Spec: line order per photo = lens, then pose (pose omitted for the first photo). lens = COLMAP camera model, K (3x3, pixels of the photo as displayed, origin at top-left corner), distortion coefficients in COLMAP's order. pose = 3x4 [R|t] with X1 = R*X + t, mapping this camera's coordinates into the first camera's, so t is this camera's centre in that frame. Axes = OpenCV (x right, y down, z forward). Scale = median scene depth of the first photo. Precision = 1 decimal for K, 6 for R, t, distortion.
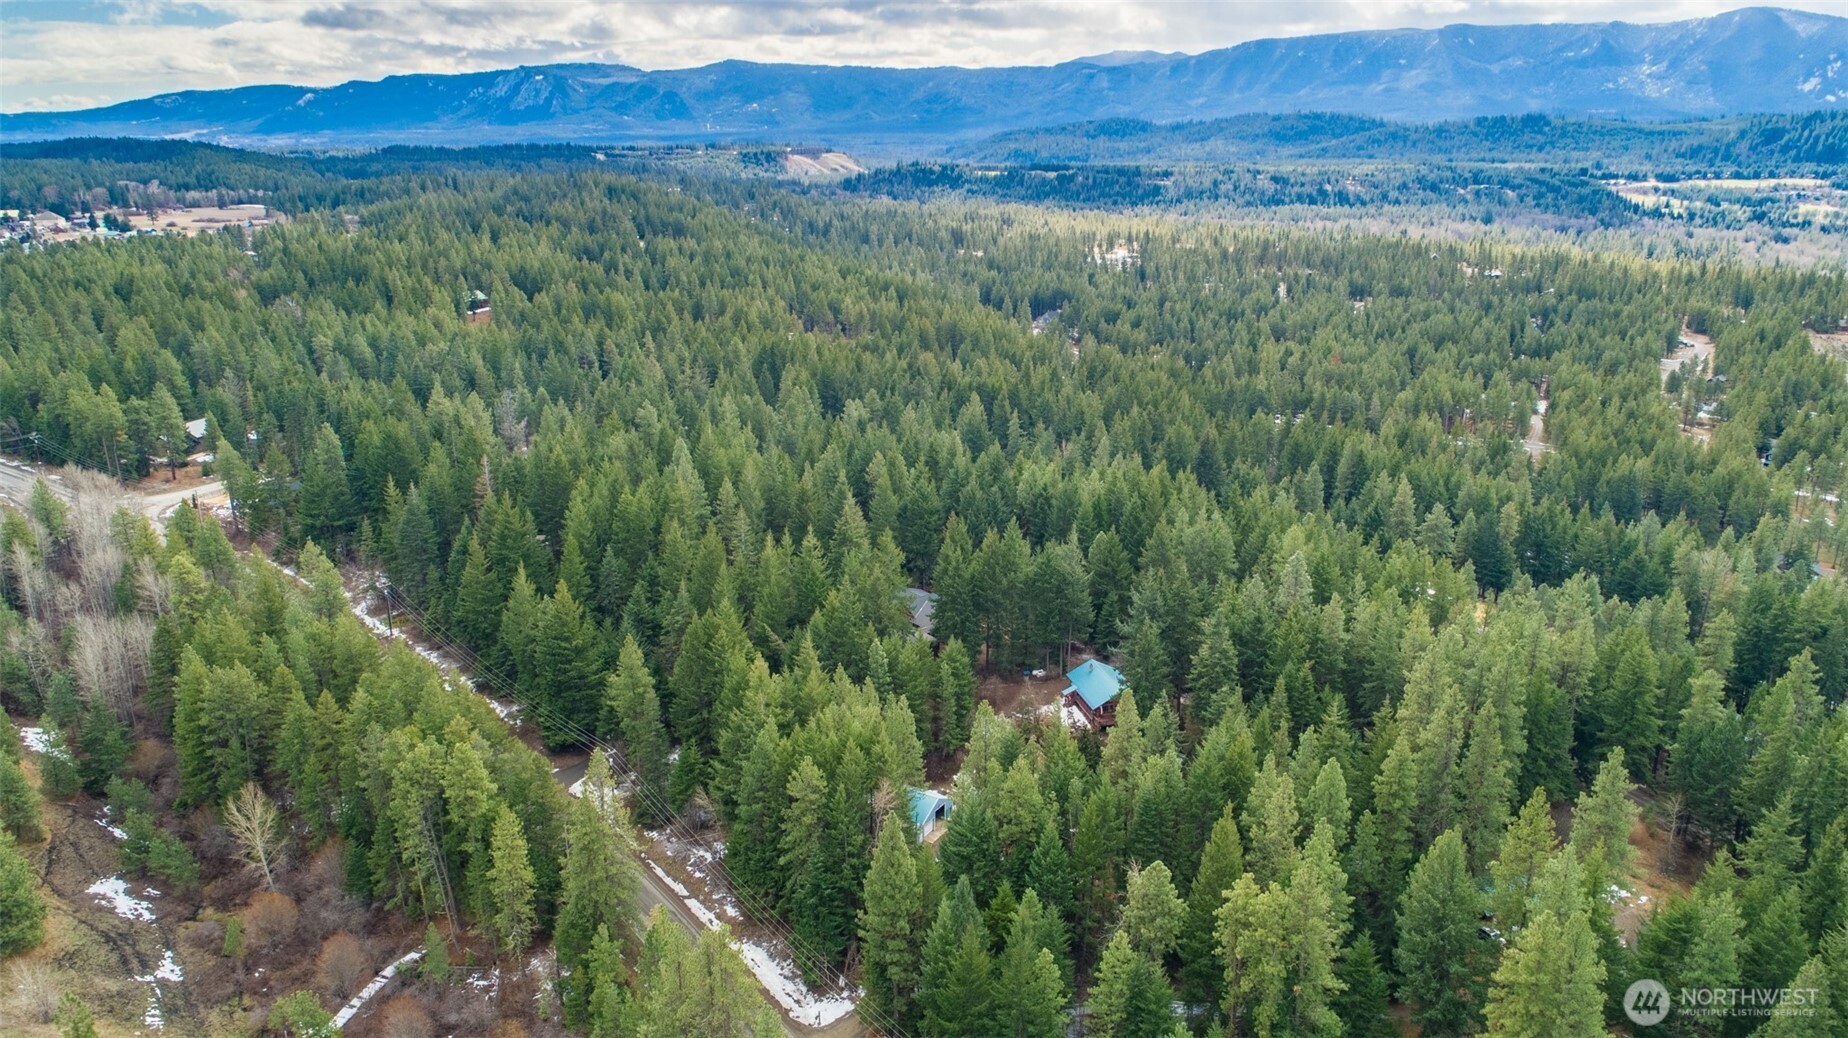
lens RADIAL K [[1295.2, 0, 923.5], [0, 1295.2, 519.8], [0, 0, 1]] dist [-0.019844, 0.006513]
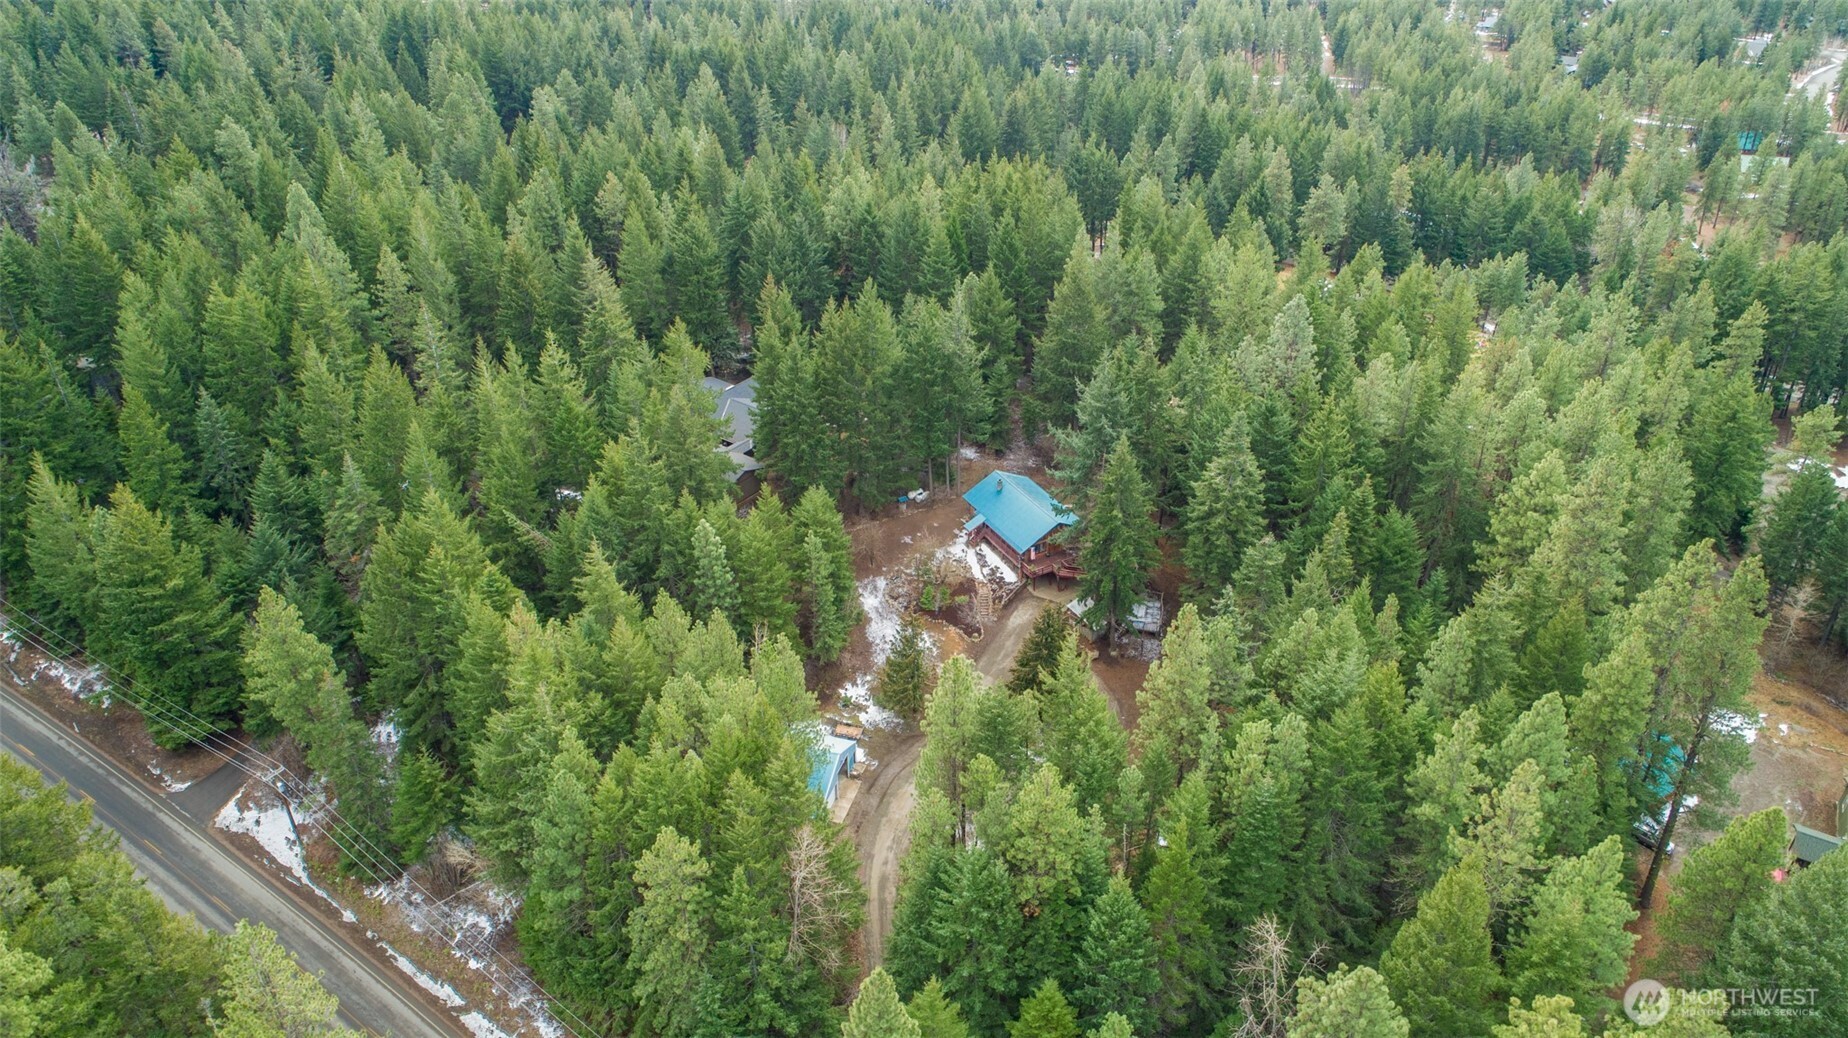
lens RADIAL K [[1295.2, 0, 948.1], [0, 1295.2, 488.7], [0, 0, 1]] dist [-0.019844, 0.006513]
pose [[0.961985, -0.143514, 0.232355, -0.050680], [0.084669, 0.965600, 0.245860, -0.049102], [-0.259647, -0.216841, 0.941044, 0.308541]]
